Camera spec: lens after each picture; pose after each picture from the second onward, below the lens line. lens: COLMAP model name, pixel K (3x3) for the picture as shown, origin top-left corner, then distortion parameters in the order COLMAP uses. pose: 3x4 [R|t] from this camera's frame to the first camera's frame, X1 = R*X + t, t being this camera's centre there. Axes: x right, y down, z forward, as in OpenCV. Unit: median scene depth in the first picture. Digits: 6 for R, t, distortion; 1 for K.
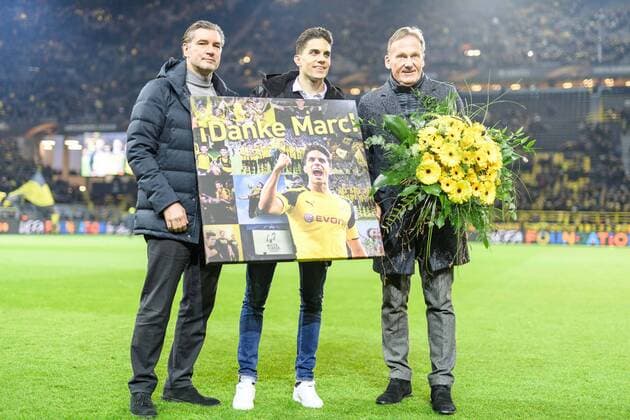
lens RADIAL K [[740.3, 0, 315.0], [0, 740.3, 210.0], [0, 0, 1]] dist [-0.055351, -0.004764]
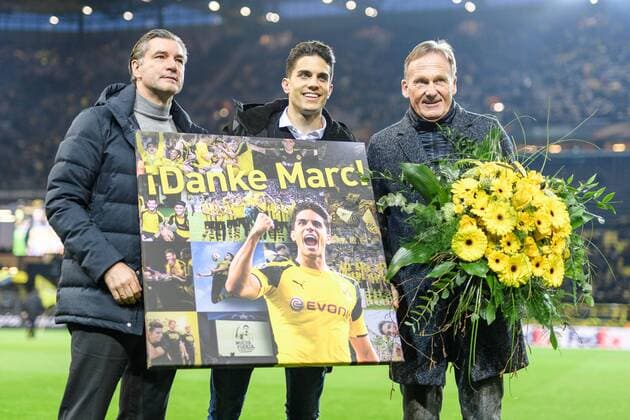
lens RADIAL K [[740.3, 0, 315.0], [0, 740.3, 210.0], [0, 0, 1]] dist [-0.055351, -0.004764]
pose [[0.999267, 0.023051, 0.030569, -0.014569], [-0.018669, 0.990451, -0.136599, 0.017352], [-0.033426, 0.135928, 0.990155, 0.290495]]
